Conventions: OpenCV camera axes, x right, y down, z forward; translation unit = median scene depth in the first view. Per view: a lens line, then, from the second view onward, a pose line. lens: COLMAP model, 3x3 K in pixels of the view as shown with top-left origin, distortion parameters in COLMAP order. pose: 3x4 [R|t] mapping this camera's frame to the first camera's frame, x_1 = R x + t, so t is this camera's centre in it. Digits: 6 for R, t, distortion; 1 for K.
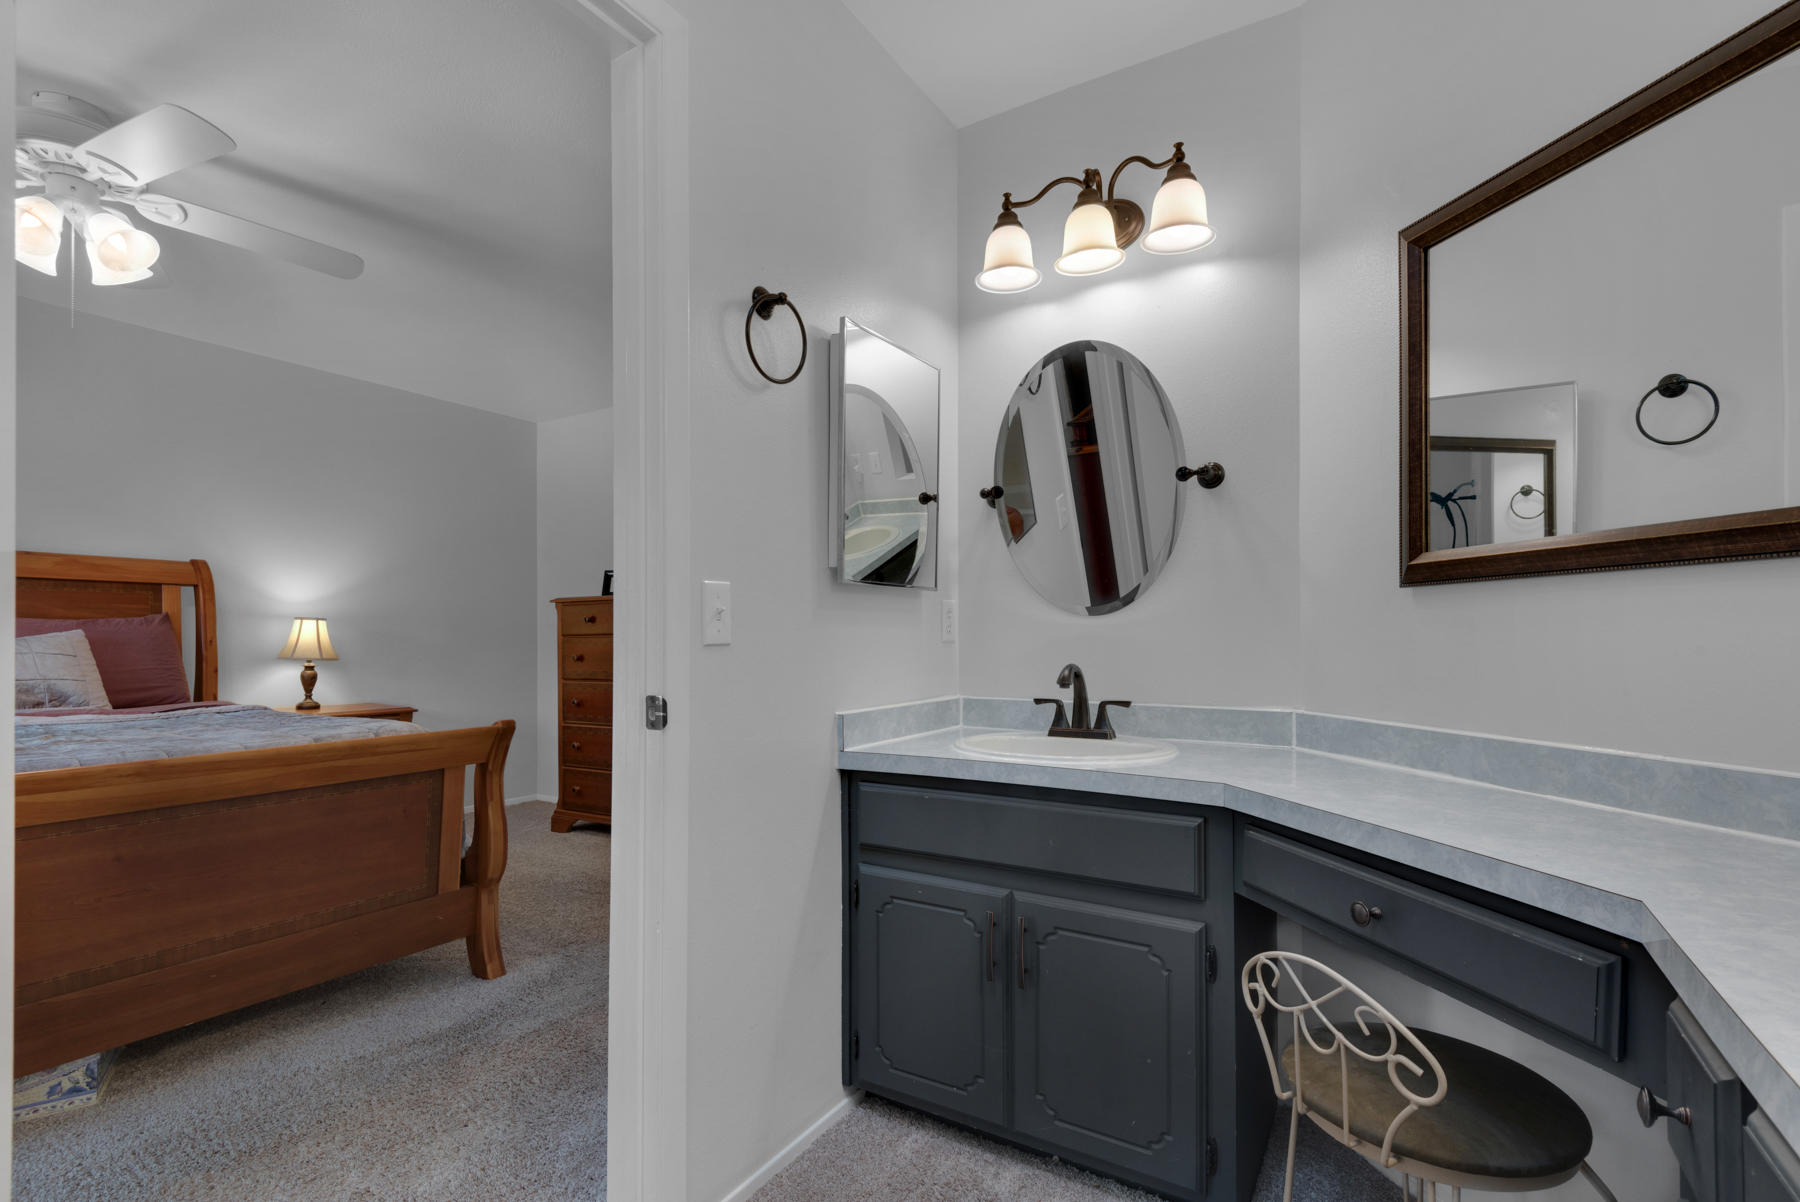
lens RADIAL K [[836.4, 0, 850.1], [0, 836.4, 628.3], [0, 0, 1]] dist [0.016970, -0.008203]
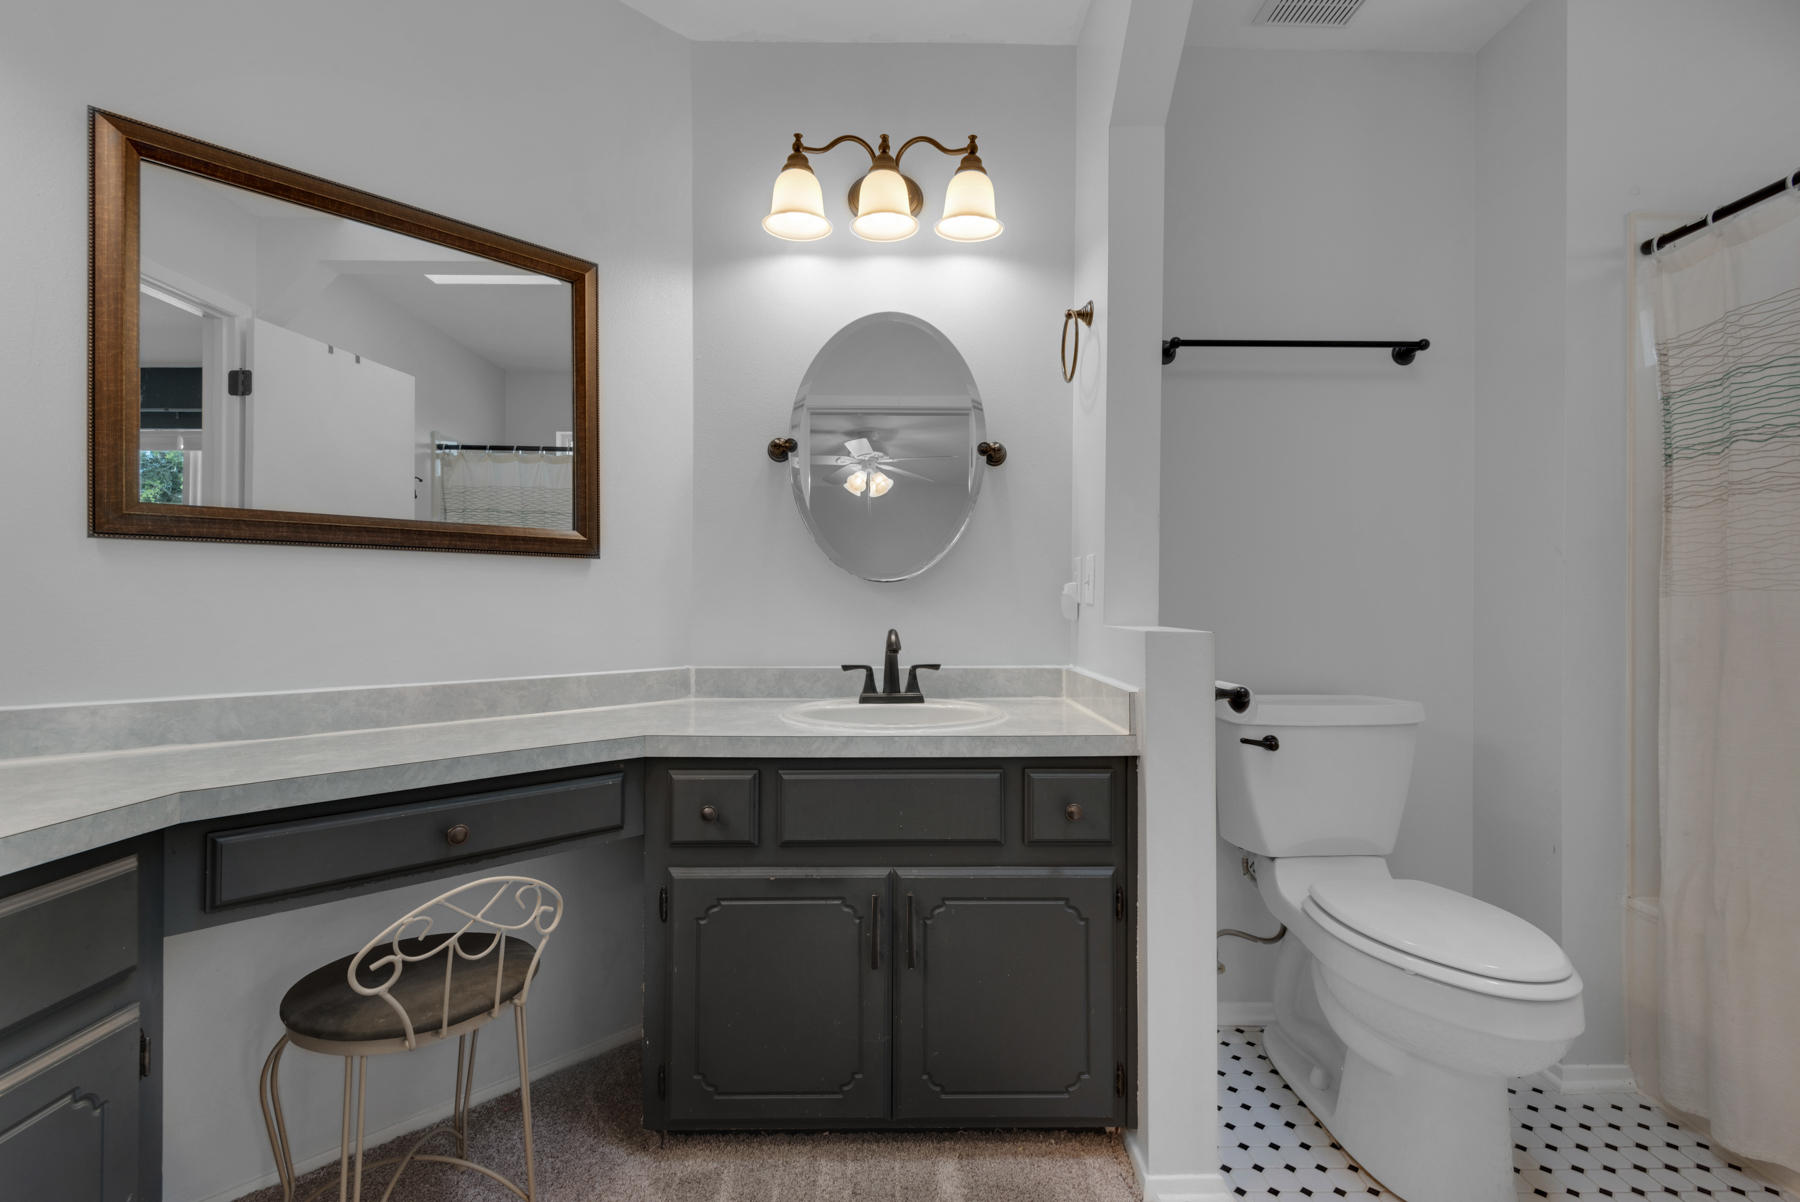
lens RADIAL K [[836.4, 0, 901.2], [0, 836.4, 595.7], [0, 0, 1]] dist [0.016970, -0.008203]
pose [[0.848225, 0.002471, 0.529630, -0.242630], [-0.004418, 0.999987, 0.002409, 0.000151], [-0.529618, -0.004383, 0.848225, 0.147982]]
